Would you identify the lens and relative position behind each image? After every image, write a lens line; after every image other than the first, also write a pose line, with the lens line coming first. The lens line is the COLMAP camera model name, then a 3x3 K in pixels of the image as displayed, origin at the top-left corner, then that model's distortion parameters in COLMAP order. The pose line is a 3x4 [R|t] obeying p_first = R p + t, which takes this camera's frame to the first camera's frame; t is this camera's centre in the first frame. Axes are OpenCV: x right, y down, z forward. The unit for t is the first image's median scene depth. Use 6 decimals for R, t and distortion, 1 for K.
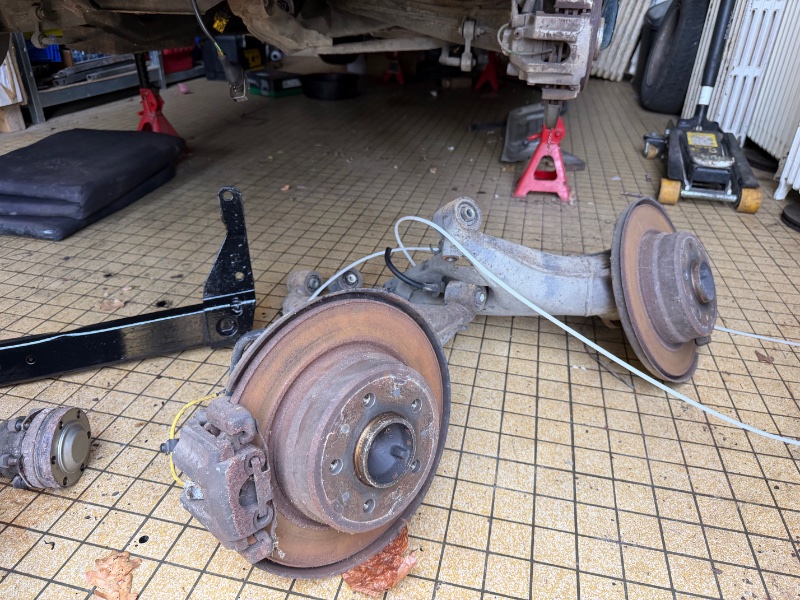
lens RADIAL K [[578.2, 0, 400.0], [0, 578.2, 300.0], [0, 0, 1]] dist [0.000329, -0.009869]
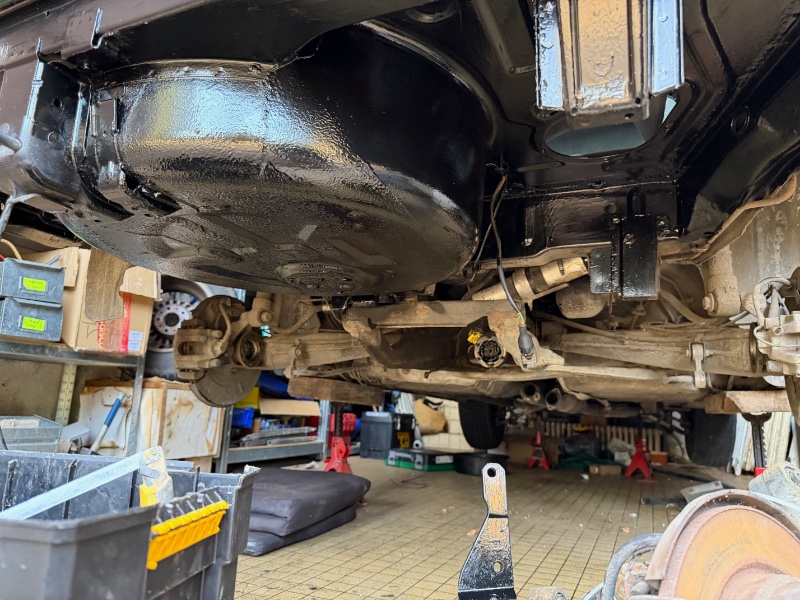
lens RADIAL K [[578.2, 0, 400.0], [0, 578.2, 300.0], [0, 0, 1]] dist [0.000329, -0.009869]
pose [[0.982730, -0.016287, -0.184326, -0.136276], [-0.103343, 0.777997, -0.619711, 0.107258], [0.153498, 0.628057, 0.762878, 0.028104]]
